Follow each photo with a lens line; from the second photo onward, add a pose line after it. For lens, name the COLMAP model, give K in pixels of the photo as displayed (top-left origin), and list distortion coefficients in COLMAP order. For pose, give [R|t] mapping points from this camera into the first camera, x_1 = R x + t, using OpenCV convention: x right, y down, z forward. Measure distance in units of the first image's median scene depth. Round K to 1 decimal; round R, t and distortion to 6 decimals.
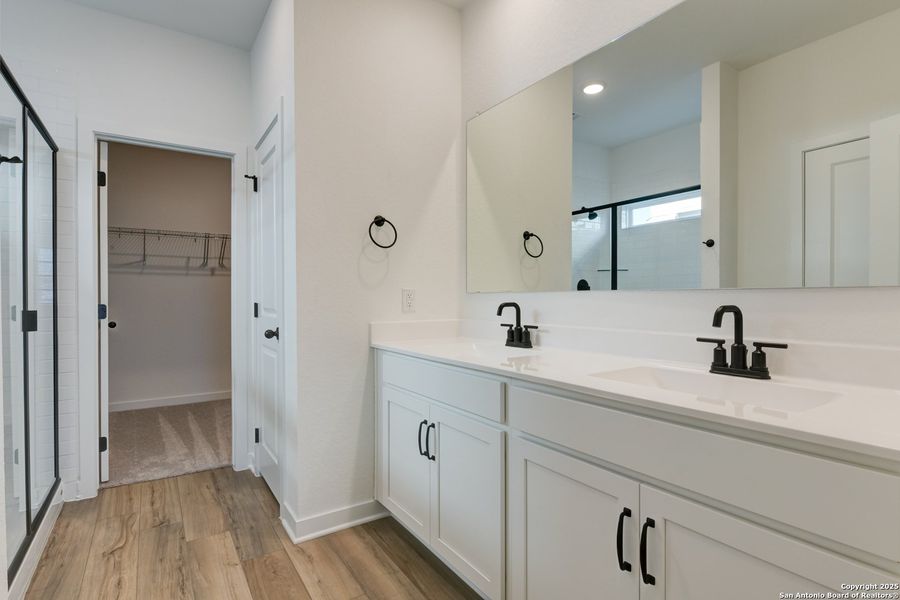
lens RADIAL K [[472.2, 0, 458.8], [0, 472.2, 298.7], [0, 0, 1]] dist [-0.002675, -0.002922]
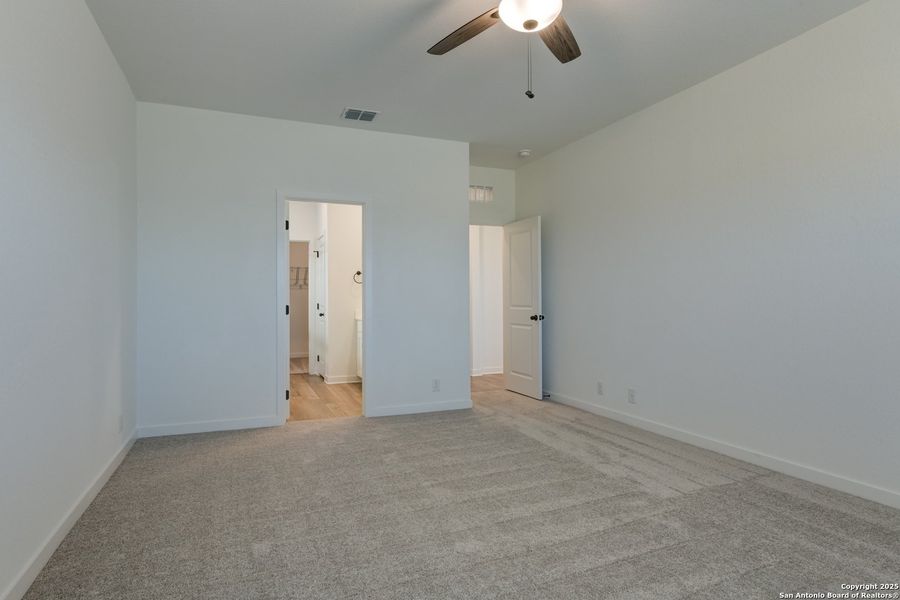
lens RADIAL K [[489.8, 0, 446.4], [0, 489.8, 300.8], [0, 0, 1]] dist [-0.005860, -0.002779]
pose [[0.982401, -0.000763, -0.186783, 0.822289], [0.000267, 0.999996, -0.002683, 0.002547], [0.186784, 0.002586, 0.982398, -1.608680]]
